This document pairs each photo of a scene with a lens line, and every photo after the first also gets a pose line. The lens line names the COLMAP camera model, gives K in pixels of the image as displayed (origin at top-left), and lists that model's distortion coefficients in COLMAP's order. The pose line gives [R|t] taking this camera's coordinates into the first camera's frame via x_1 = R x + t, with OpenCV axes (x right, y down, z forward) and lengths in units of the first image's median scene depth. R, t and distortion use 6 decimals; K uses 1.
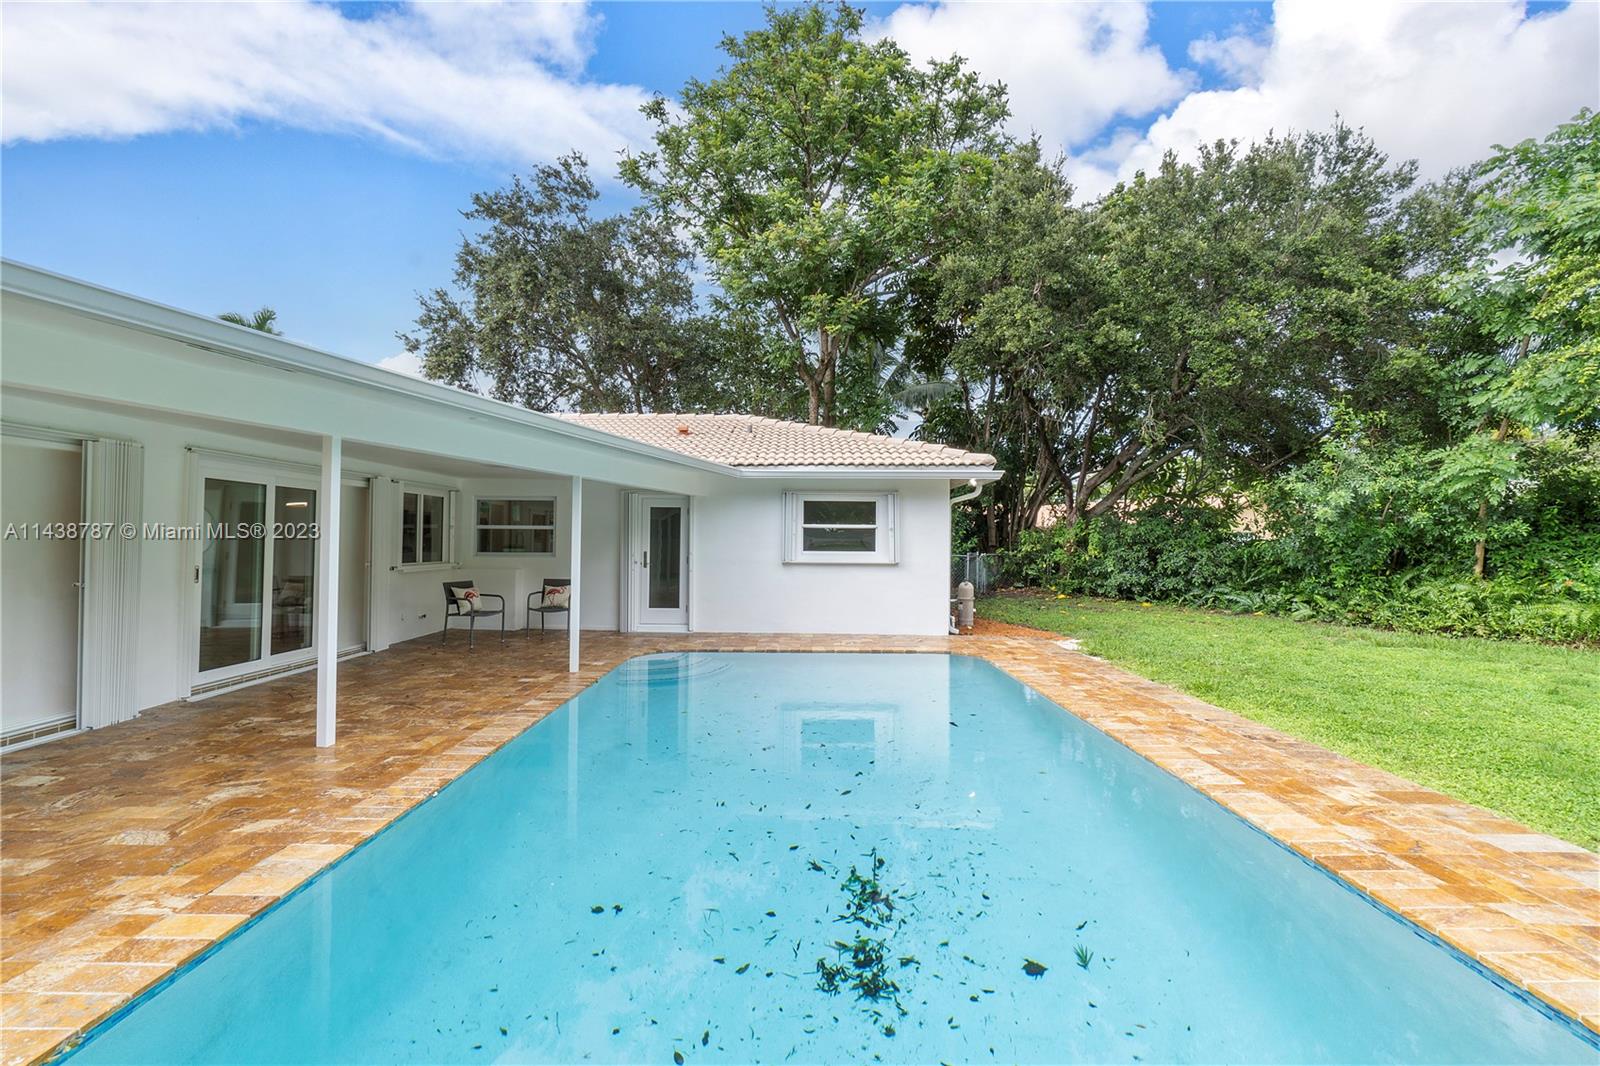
lens RADIAL K [[685.5, 0, 804.8], [0, 685.5, 536.8], [0, 0, 1]] dist [-0.006905, 0.002505]
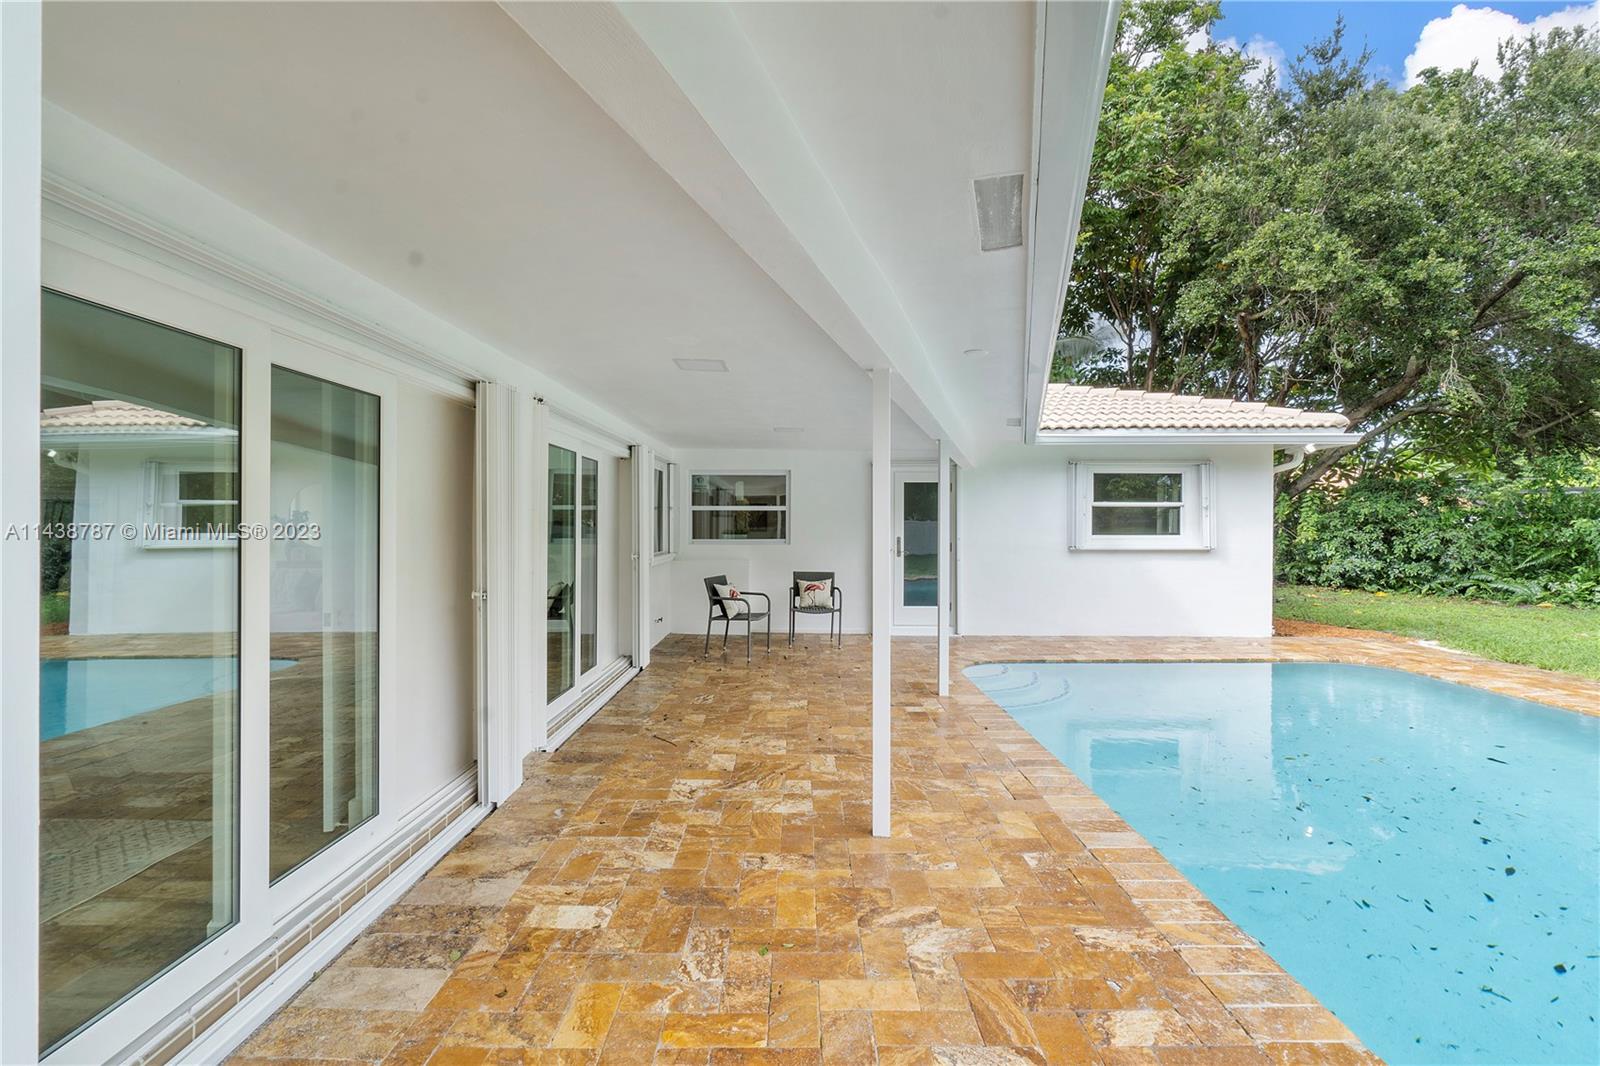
lens RADIAL K [[741.9, 0, 815.2], [0, 741.9, 532.9], [0, 0, 1]] dist [-0.008386, 0.001734]
pose [[0.999980, -0.006312, -0.000216, -0.324971], [0.006315, 0.999786, 0.019714, -0.000843], [0.000092, -0.019715, 0.999806, 0.120380]]
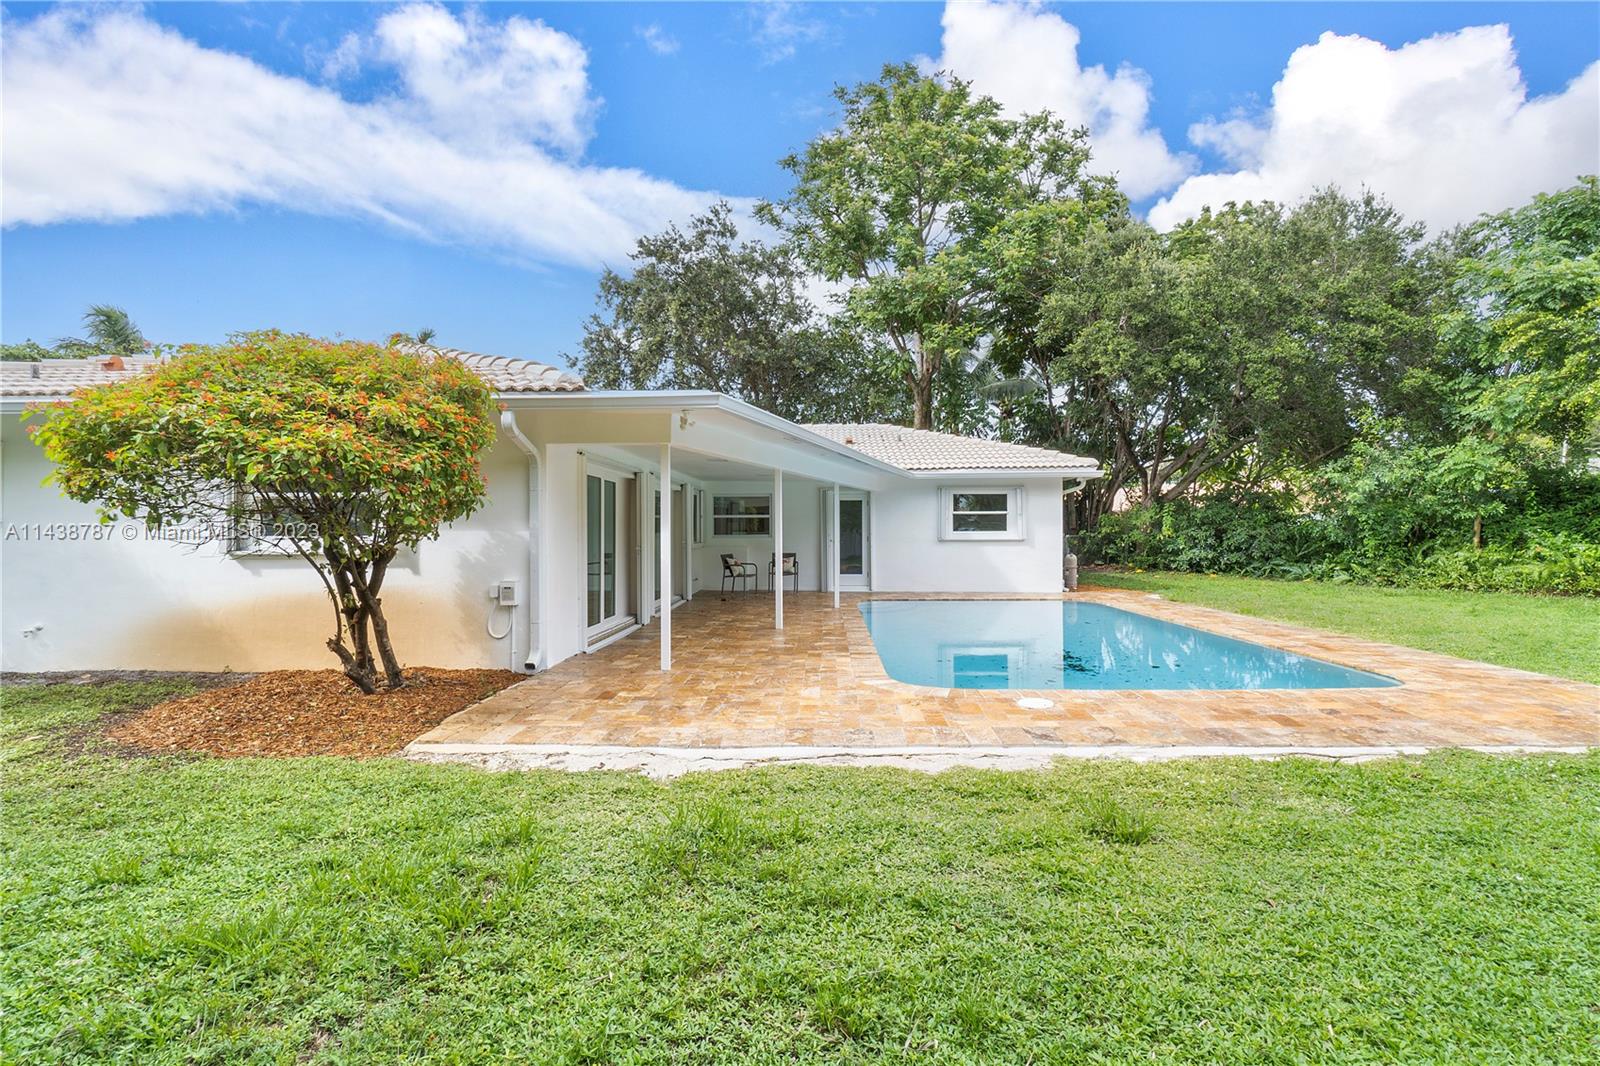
lens RADIAL K [[741.9, 0, 811.2], [0, 741.9, 537.9], [0, 0, 1]] dist [-0.008386, 0.001734]
pose [[0.999186, -0.011292, -0.038734, -0.221859], [0.011954, 0.999786, 0.016897, 0.005859], [0.038535, -0.017347, 0.999107, -0.465249]]
